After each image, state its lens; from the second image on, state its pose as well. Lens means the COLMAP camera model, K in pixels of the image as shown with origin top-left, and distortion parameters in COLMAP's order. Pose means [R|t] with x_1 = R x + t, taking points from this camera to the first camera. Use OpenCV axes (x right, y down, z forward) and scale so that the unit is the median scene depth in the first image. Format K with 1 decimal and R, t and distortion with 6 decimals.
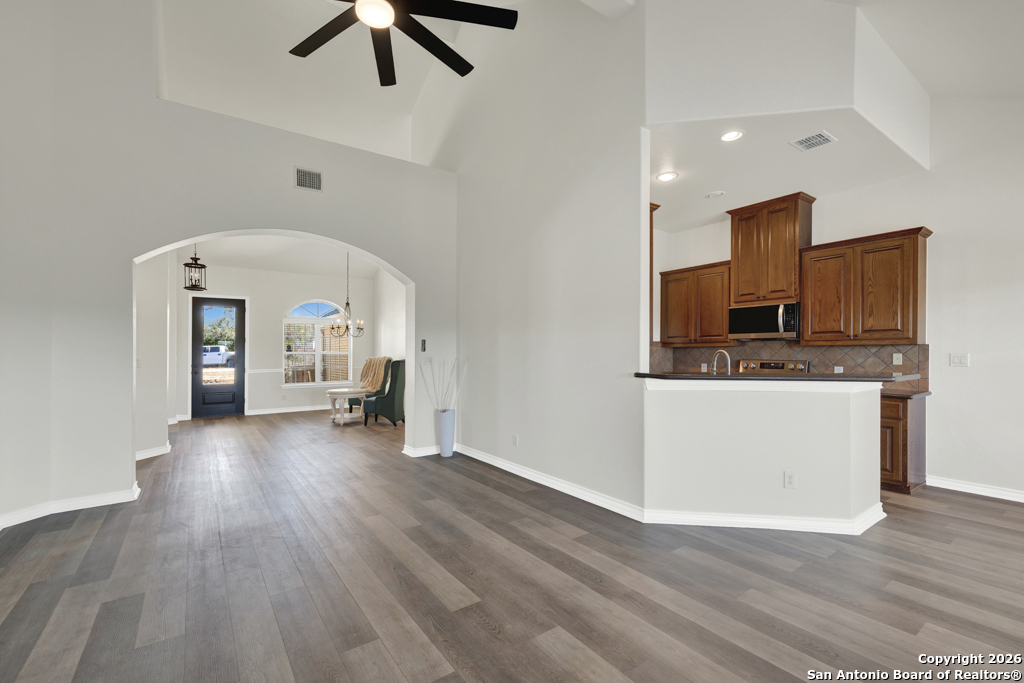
lens RADIAL K [[440.4, 0, 510.3], [0, 440.4, 351.8], [0, 0, 1]] dist [0.000061, 0.000098]
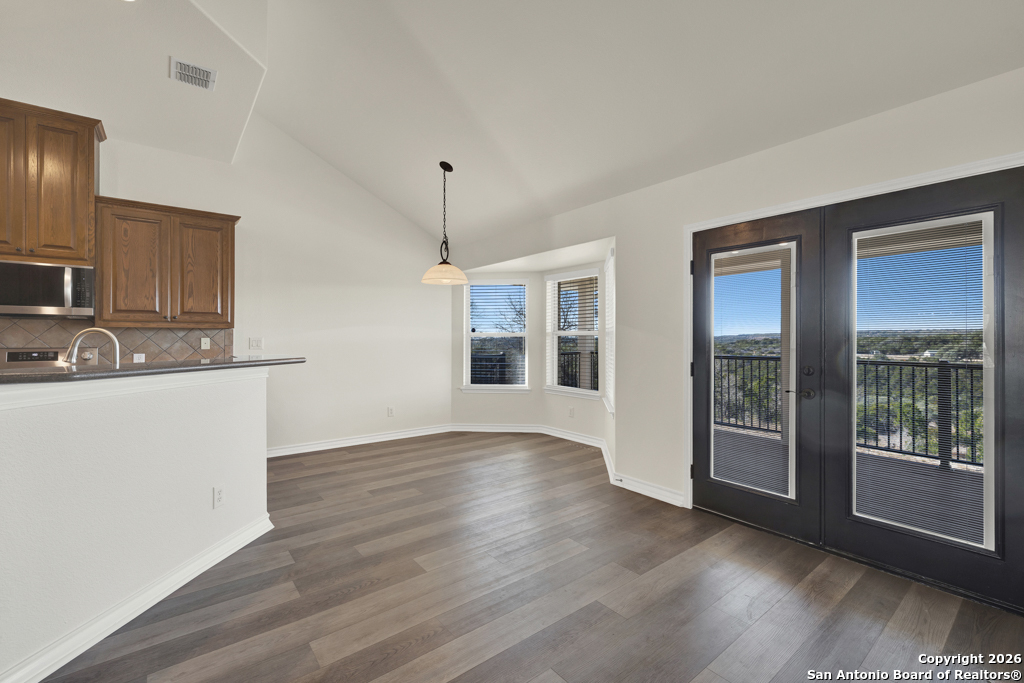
lens RADIAL K [[436.0, 0, 500.6], [0, 436.0, 340.5], [0, 0, 1]] dist [0.000227, -0.000049]
pose [[-0.039624, 0.001877, 0.999213, -0.115030], [0.001877, 0.999997, -0.001804, 0.012653], [-0.999213, 0.001804, -0.039627, 0.386121]]
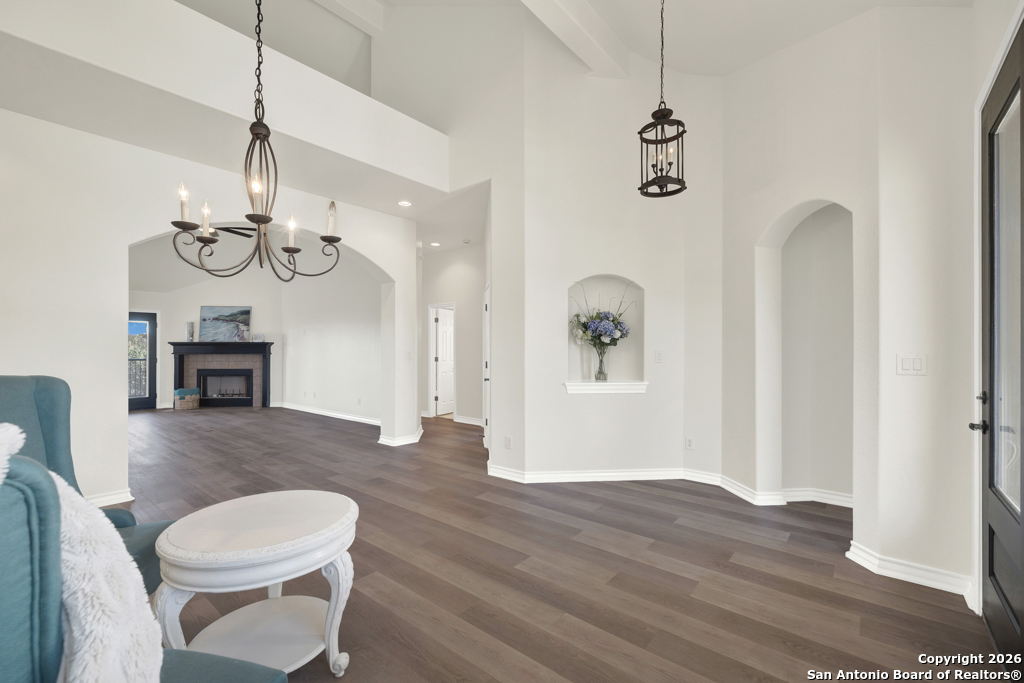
lens RADIAL K [[433.2, 0, 512.8], [0, 433.2, 348.1], [0, 0, 1]] dist [-0.001700, -0.000120]
pose [[-0.964452, 0.005381, -0.264205, -0.808624], [0.004974, 0.999985, 0.002212, 0.005200], [0.264213, 0.000819, -0.964464, 2.291632]]
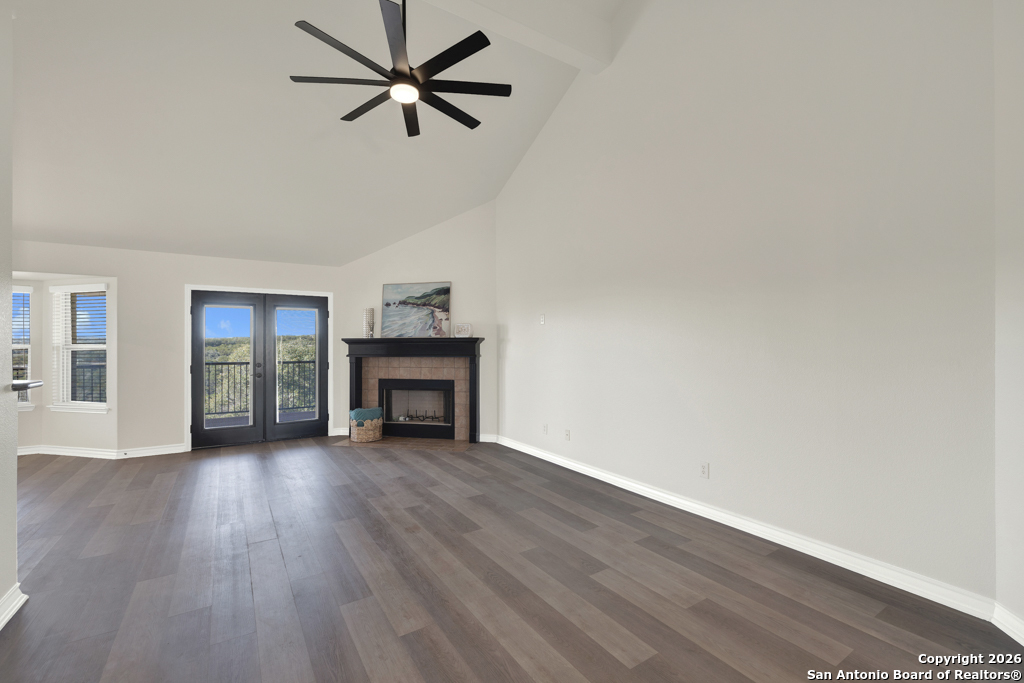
lens RADIAL K [[437.0, 0, 511.4], [0, 437.0, 344.1], [0, 0, 1]] dist [-0.001439, -0.000092]
pose [[-0.998940, 0.010226, 0.044887, -0.373851], [0.010179, 0.999947, -0.001271, -0.002279], [-0.044897, -0.000813, -0.998991, 1.243573]]
